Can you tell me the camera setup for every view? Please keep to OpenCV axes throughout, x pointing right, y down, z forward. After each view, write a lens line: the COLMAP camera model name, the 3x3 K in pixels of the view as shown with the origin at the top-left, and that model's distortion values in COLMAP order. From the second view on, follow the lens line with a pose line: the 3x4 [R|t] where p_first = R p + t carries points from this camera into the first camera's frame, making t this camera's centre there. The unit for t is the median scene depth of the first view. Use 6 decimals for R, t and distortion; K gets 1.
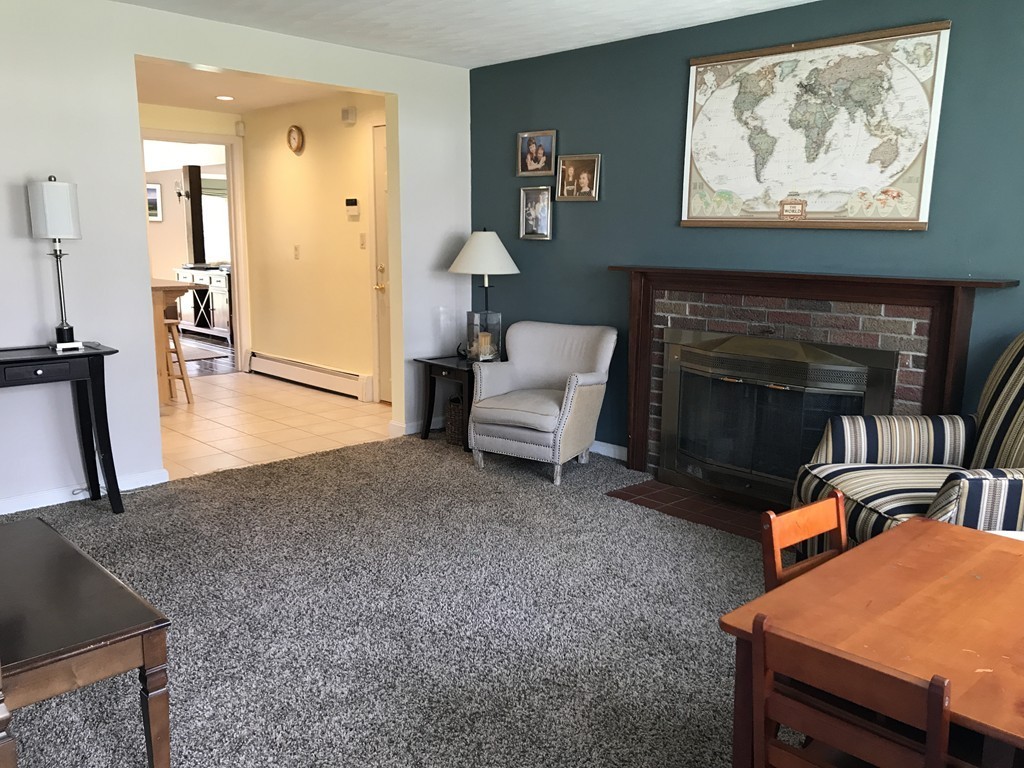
lens RADIAL K [[846.9, 0, 509.7], [0, 846.9, 398.1], [0, 0, 1]] dist [0.010525, 0.005808]
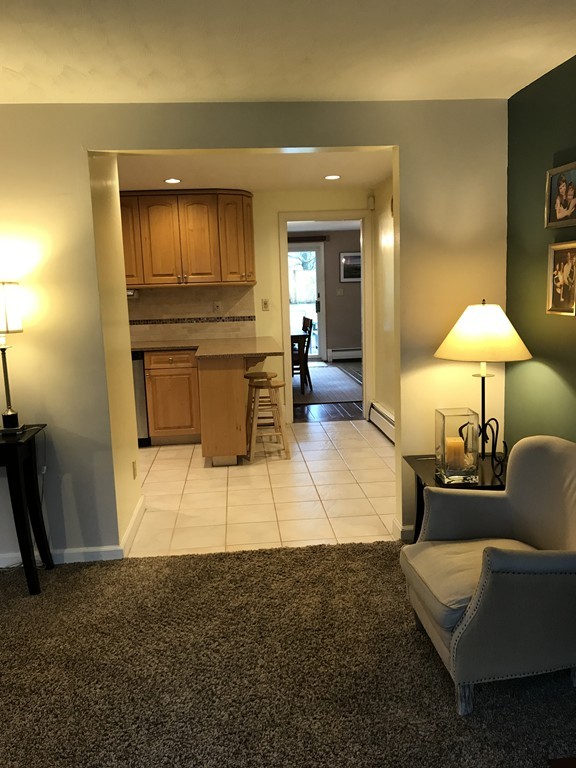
lens RADIAL K [[635.1, 0, 288.0], [0, 635.1, 384.0], [0, 0, 1]] dist [0.010525, 0.005808]
pose [[0.768647, 0.064223, -0.636441, 0.200679], [-0.078348, 0.996908, 0.005975, -0.113756], [0.634857, 0.045271, 0.771302, 0.439424]]
